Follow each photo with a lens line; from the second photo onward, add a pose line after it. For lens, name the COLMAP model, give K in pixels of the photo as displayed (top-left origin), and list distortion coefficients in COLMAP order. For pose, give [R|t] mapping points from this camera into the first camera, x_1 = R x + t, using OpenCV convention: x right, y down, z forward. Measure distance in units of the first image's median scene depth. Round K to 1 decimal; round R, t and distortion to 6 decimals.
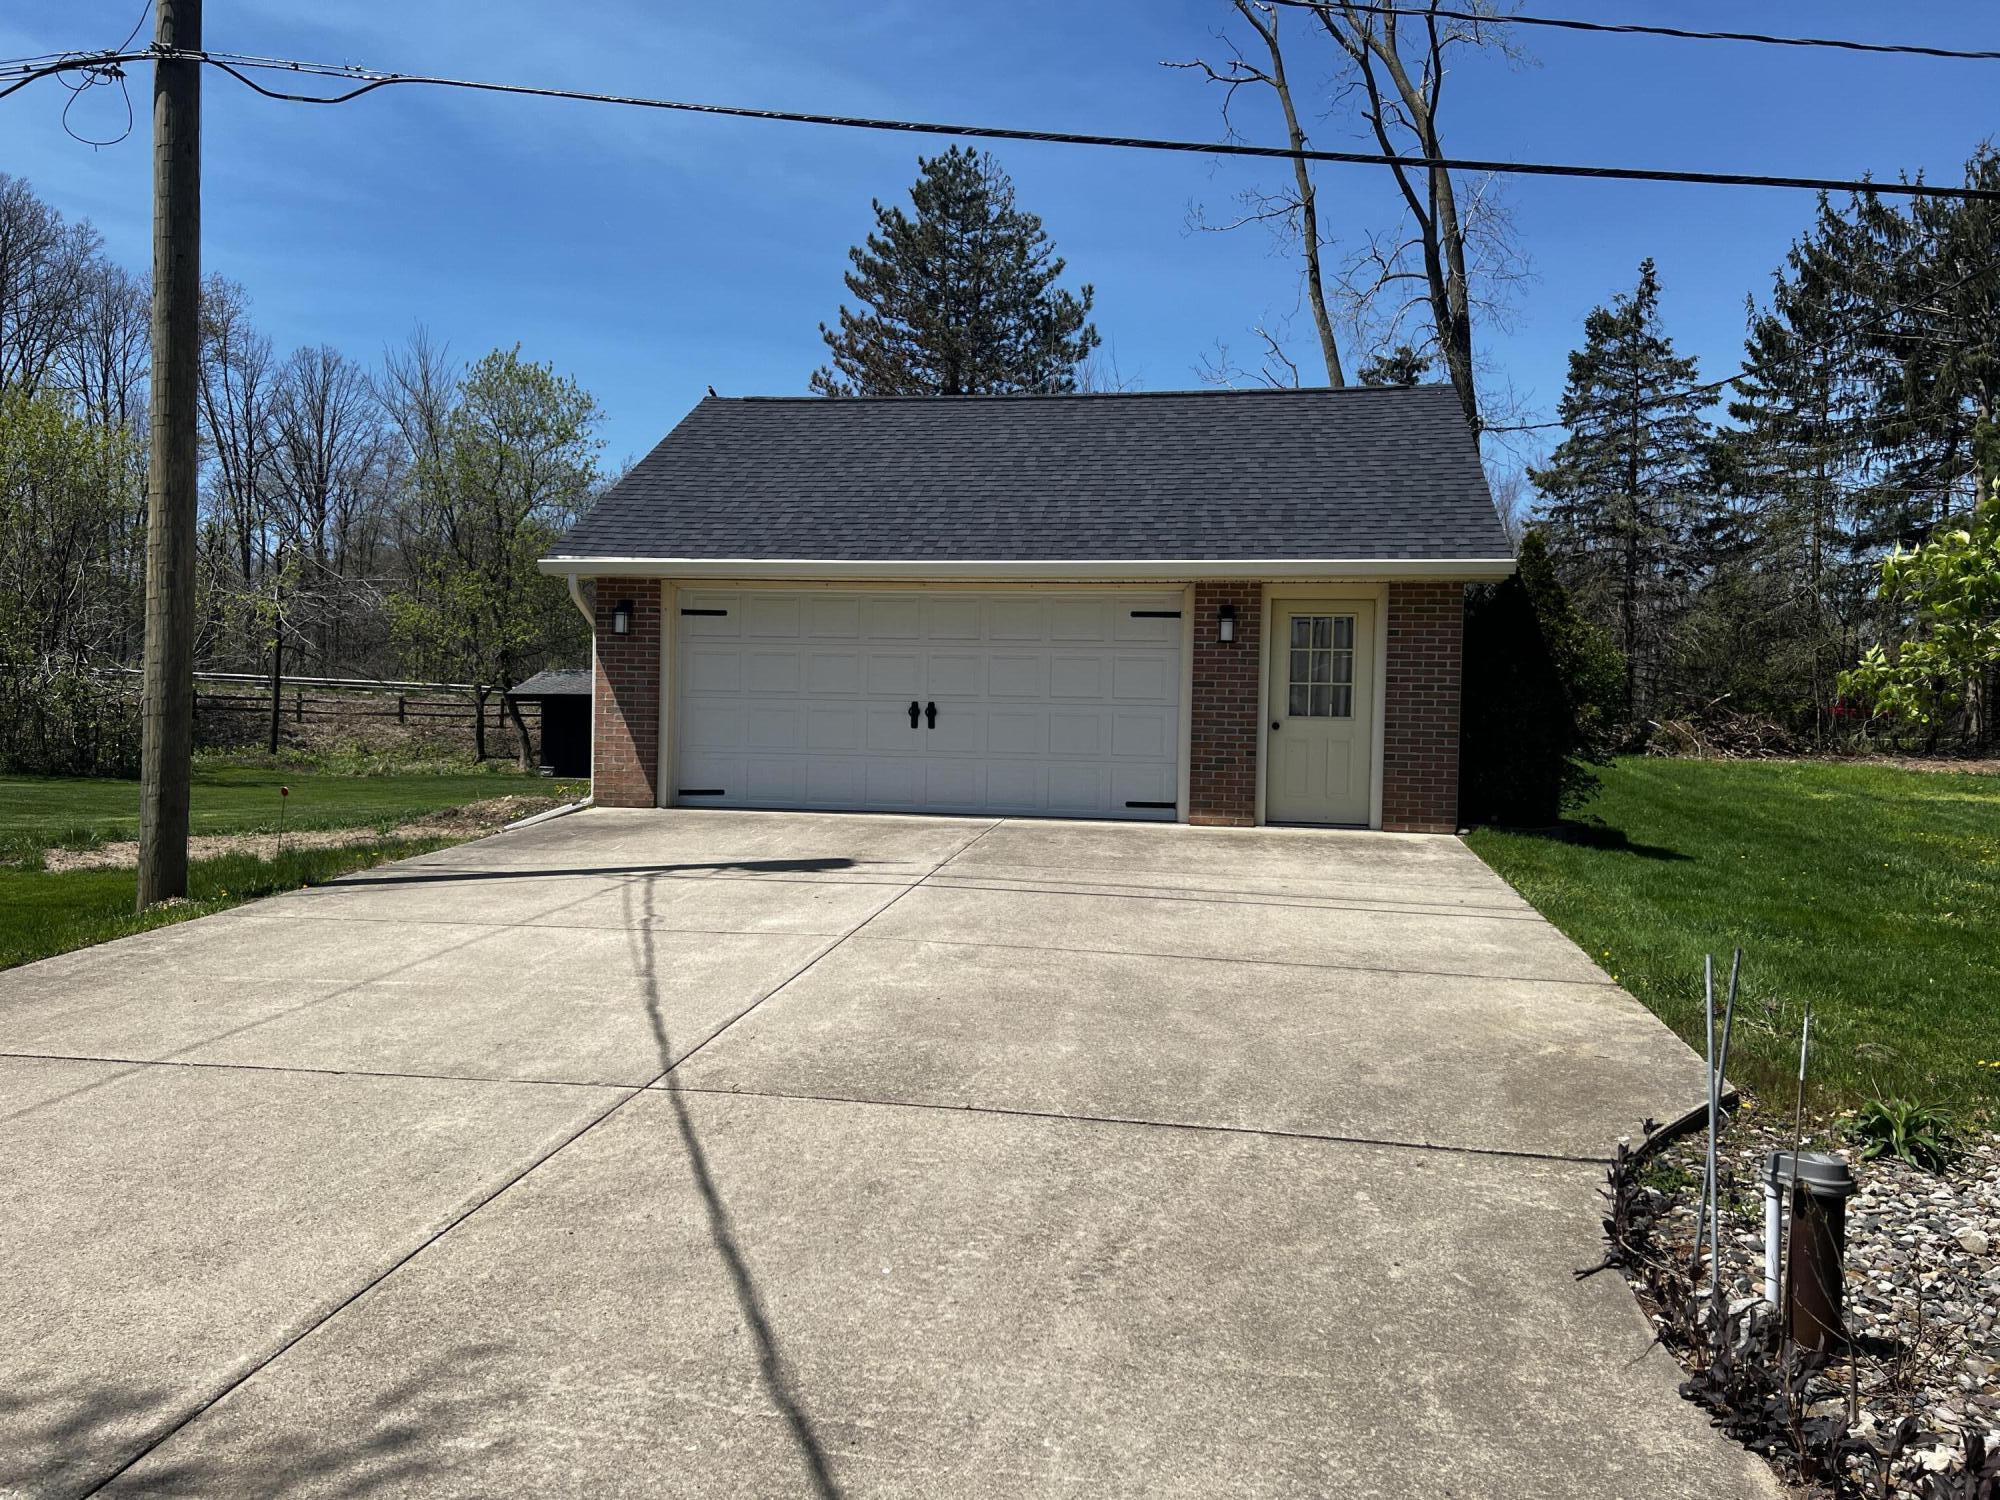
lens RADIAL K [[1490.1, 0, 1000.0], [0, 1490.1, 750.0], [0, 0, 1]] dist [0.061941, -0.003999]
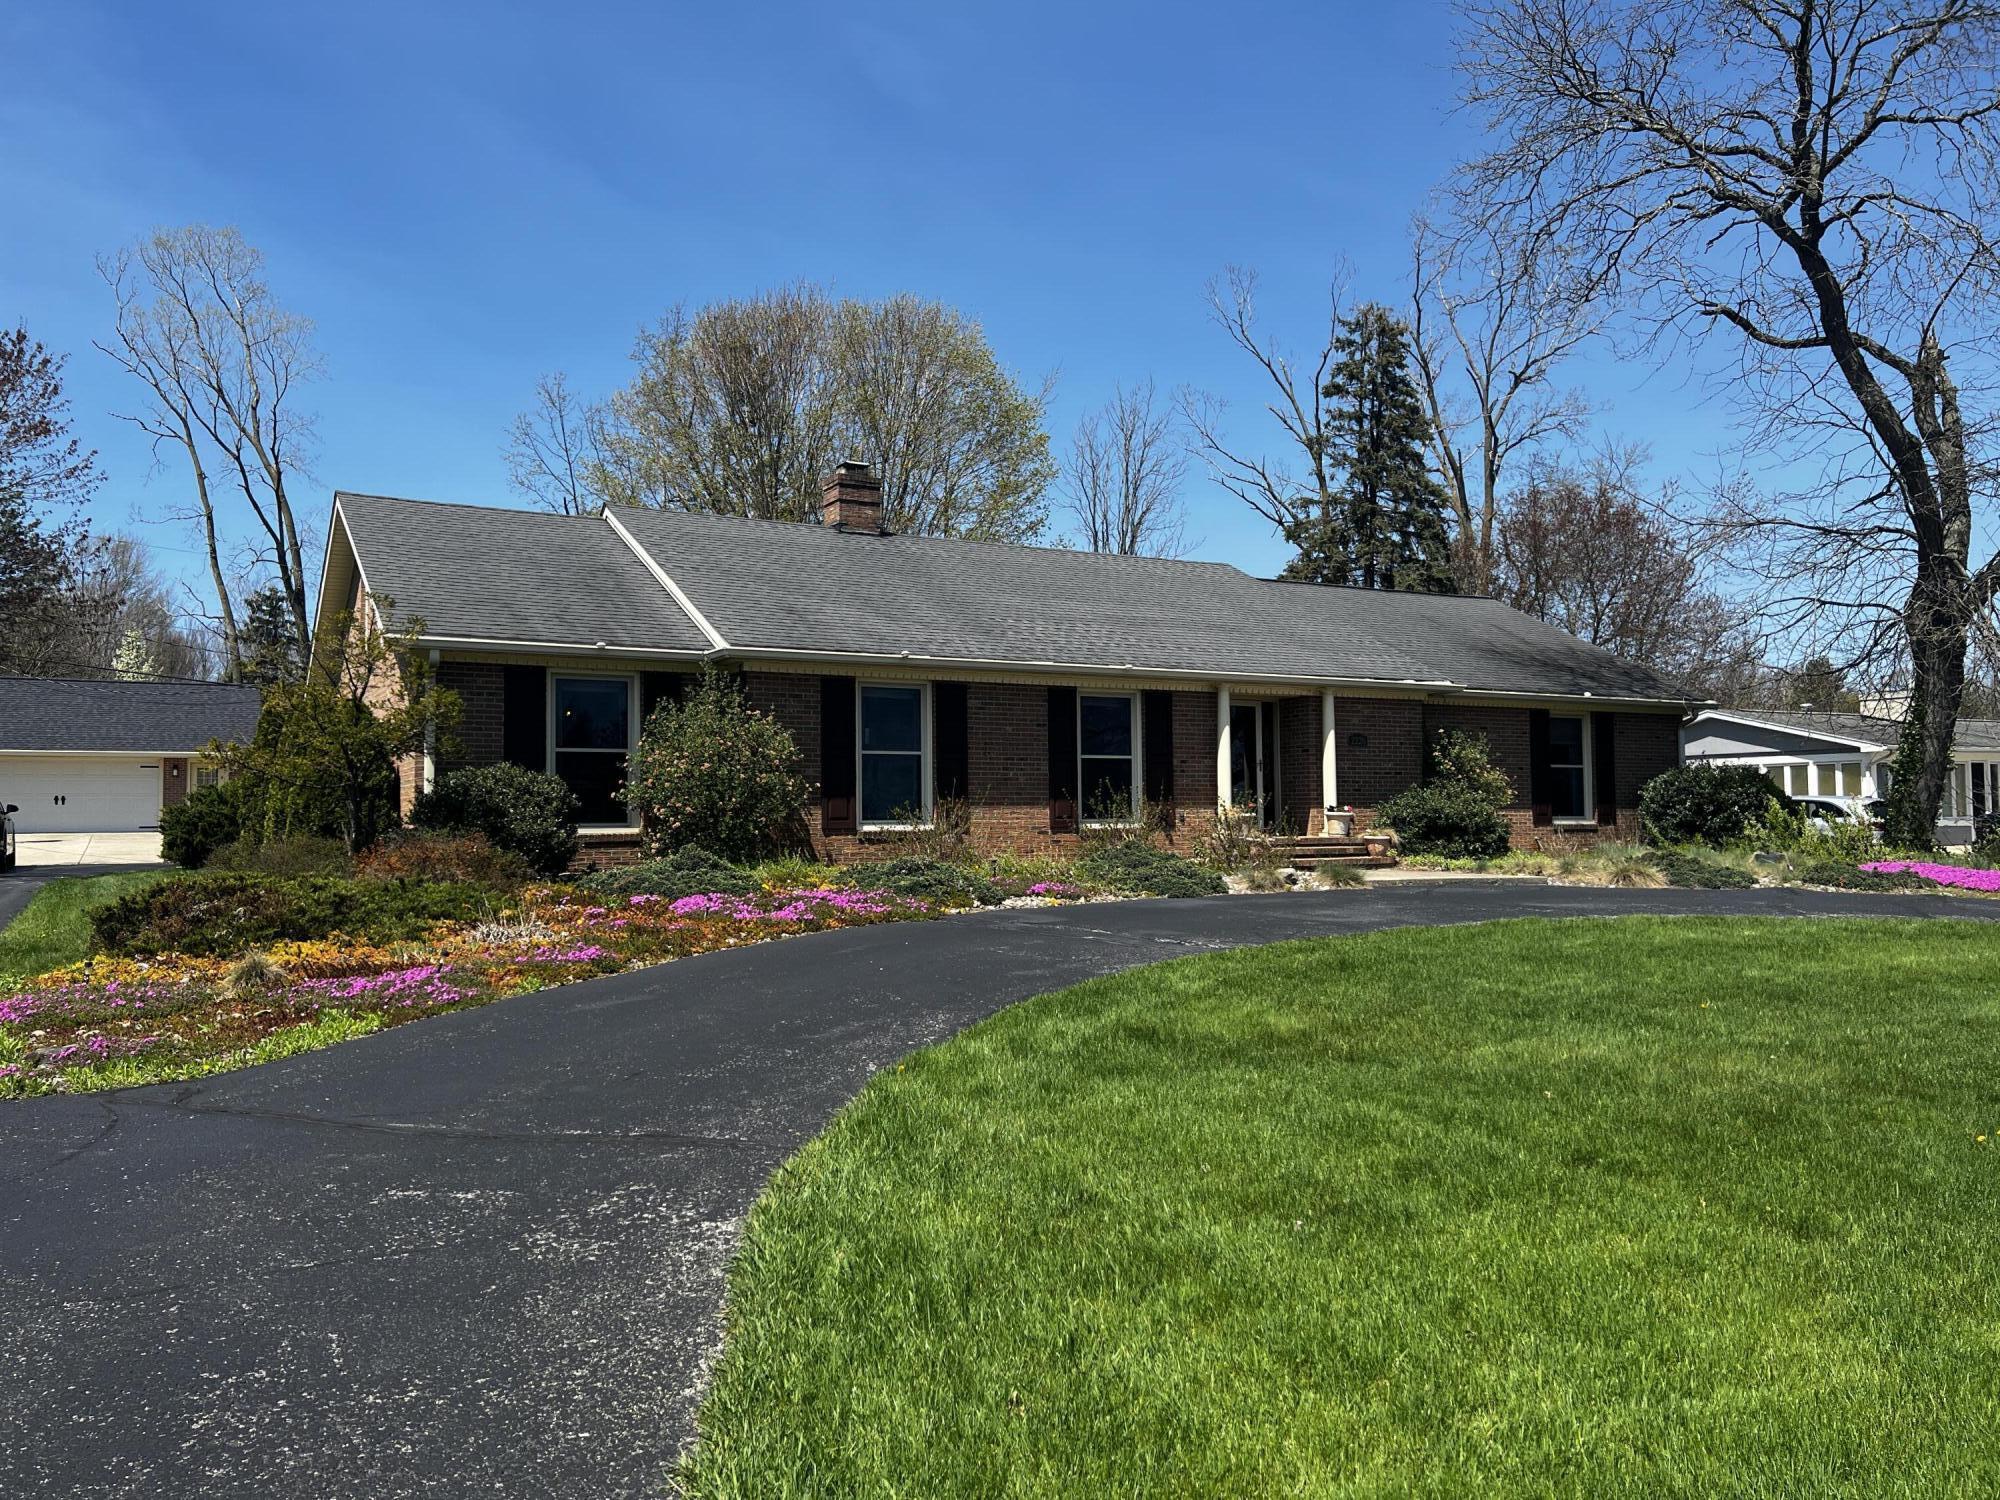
lens RADIAL K [[1490.1, 0, 1000.0], [0, 1490.1, 750.0], [0, 0, 1]] dist [0.061941, -0.003999]
pose [[0.782671, 0.003439, 0.622426, -0.185327], [0.024244, 0.999057, -0.036006, 0.012727], [-0.621963, 0.043271, 0.781850, -1.004891]]
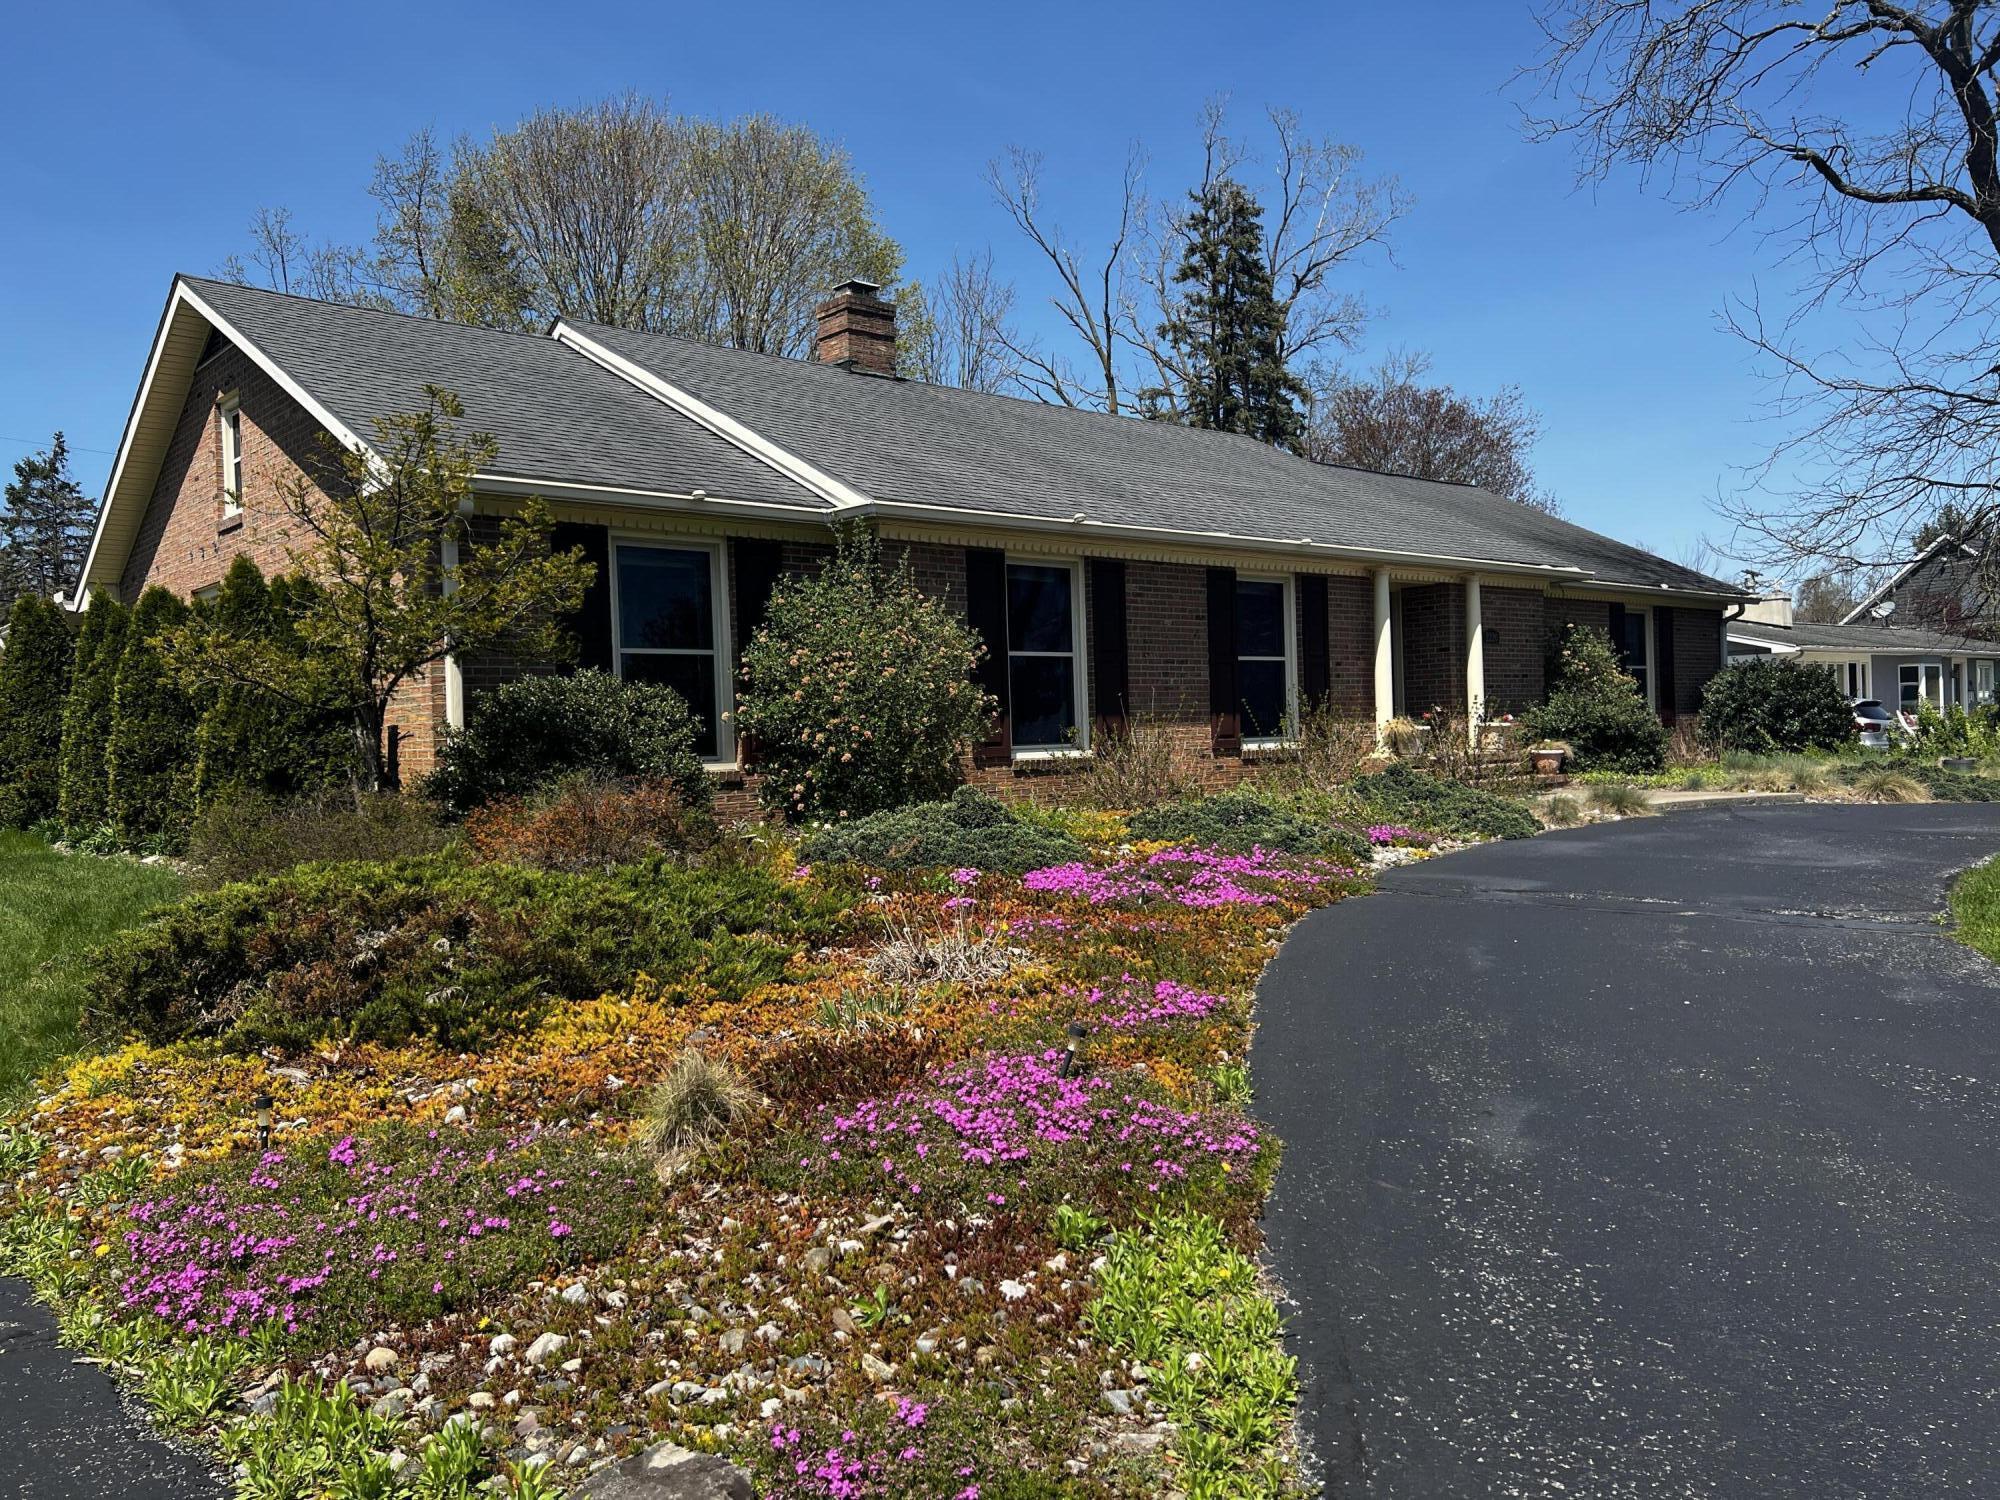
lens RADIAL K [[1489.5, 0, 1000.0], [0, 1489.5, 750.0], [0, 0, 1]] dist [0.027325, -0.005954]
pose [[0.631965, -0.047309, 0.773551, -0.197252], [0.042711, 0.998744, 0.026188, 0.008396], [-0.773819, 0.016489, 0.633192, -0.810852]]
